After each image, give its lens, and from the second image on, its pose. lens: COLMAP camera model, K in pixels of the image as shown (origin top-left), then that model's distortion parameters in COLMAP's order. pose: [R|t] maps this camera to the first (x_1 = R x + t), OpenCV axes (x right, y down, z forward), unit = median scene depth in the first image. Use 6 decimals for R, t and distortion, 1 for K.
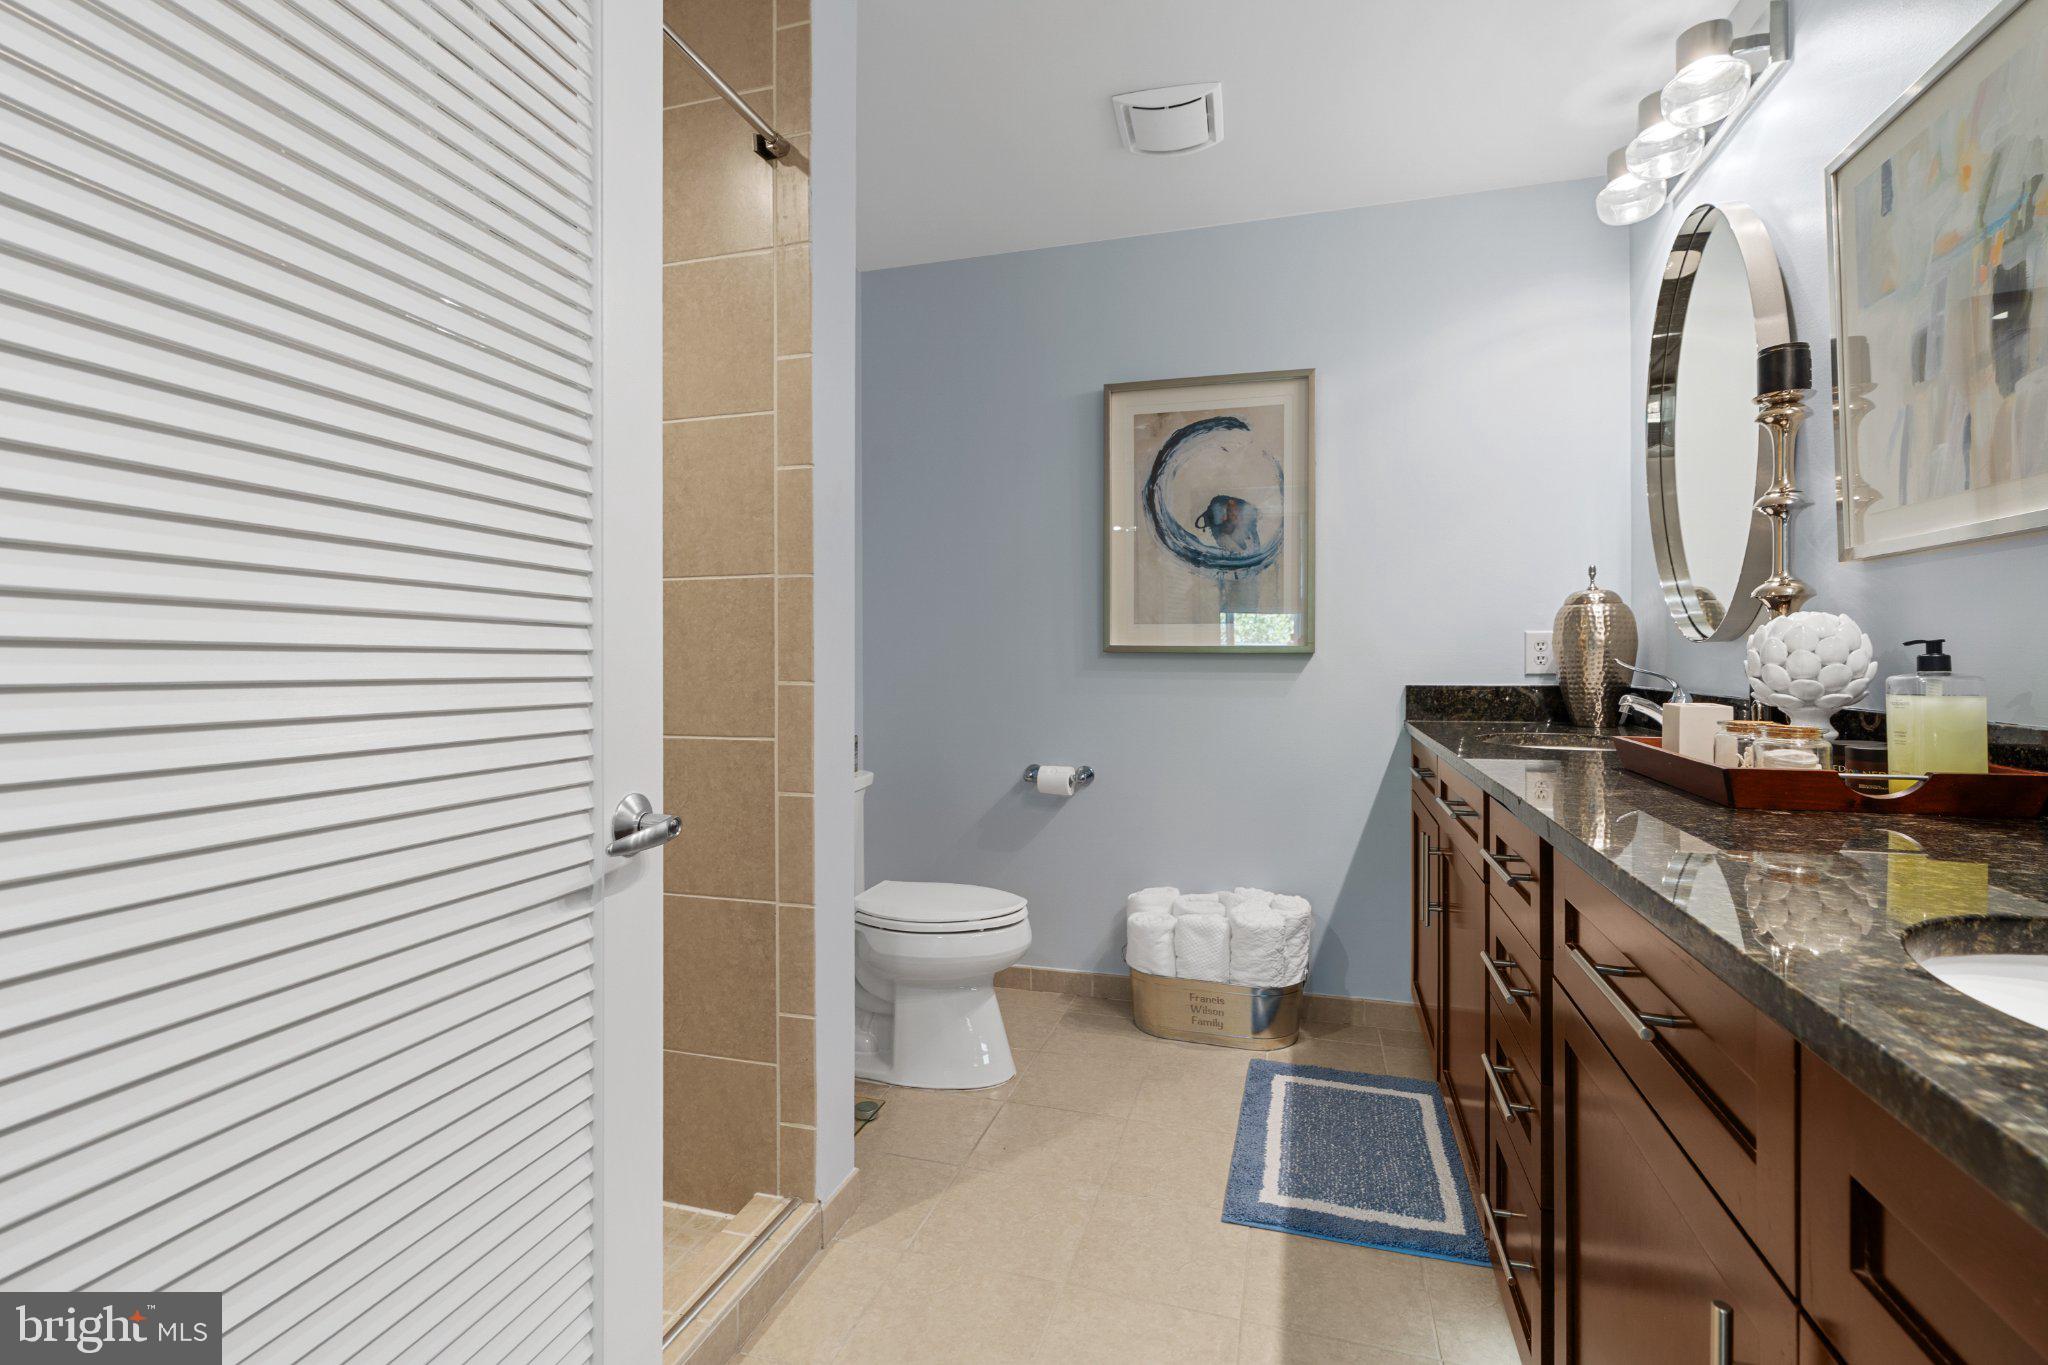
lens RADIAL K [[936.7, 0, 1019.8], [0, 936.7, 657.6], [0, 0, 1]] dist [-0.013090, 0.004956]
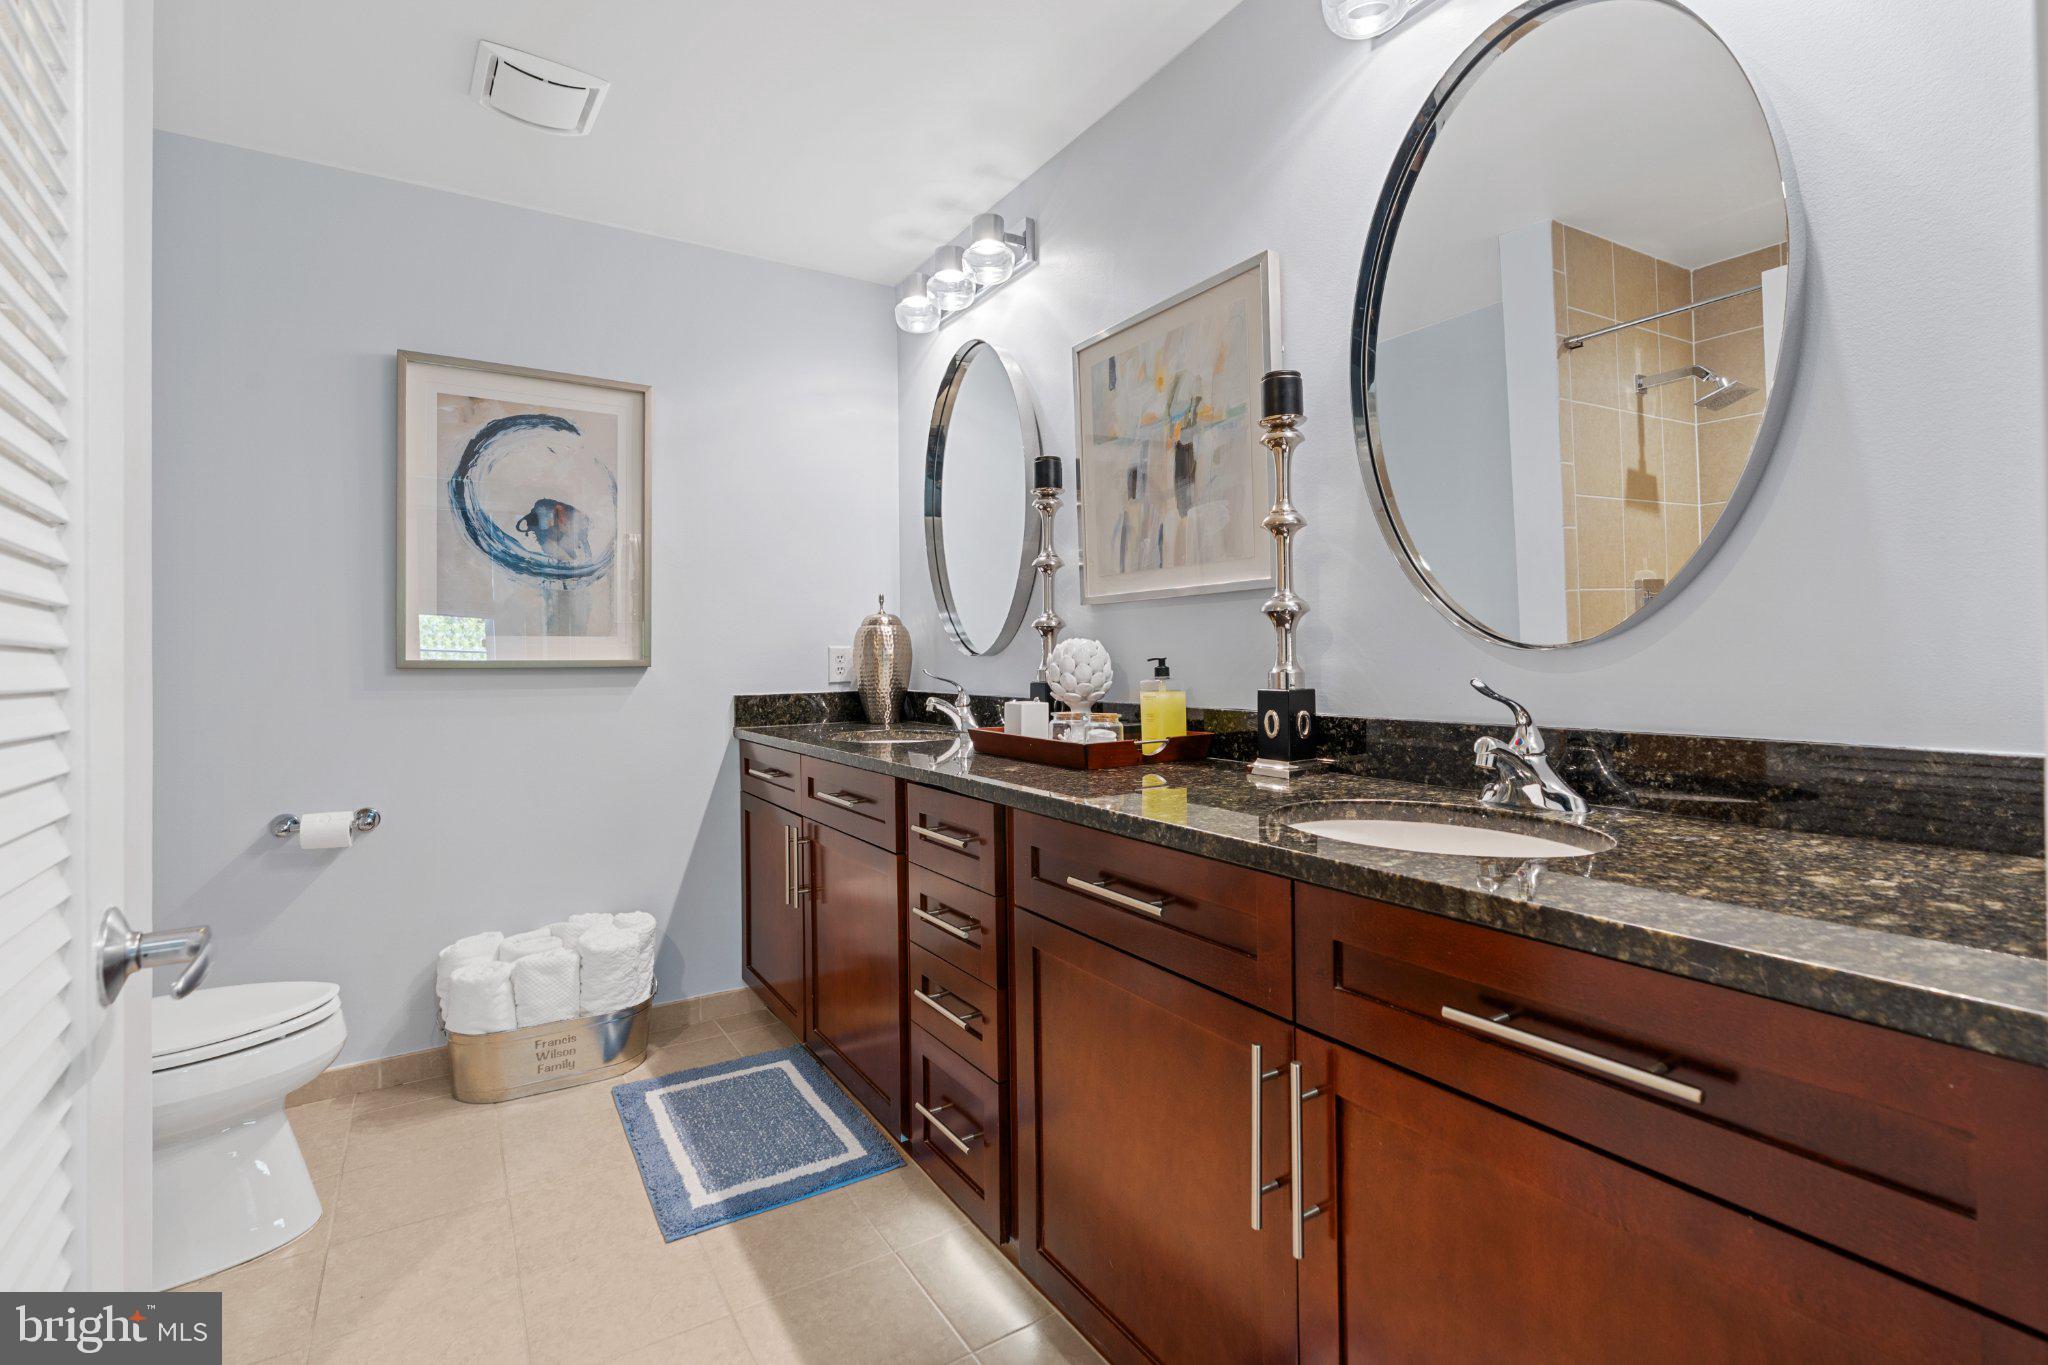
lens RADIAL K [[936.7, 0, 1019.9], [0, 936.7, 652.5], [0, 0, 1]] dist [-0.013090, 0.004956]
pose [[0.650068, -0.000793, 0.759876, -0.200848], [0.011331, 0.999898, -0.008651, -0.007383], [-0.759791, 0.014234, 0.650011, 0.042130]]
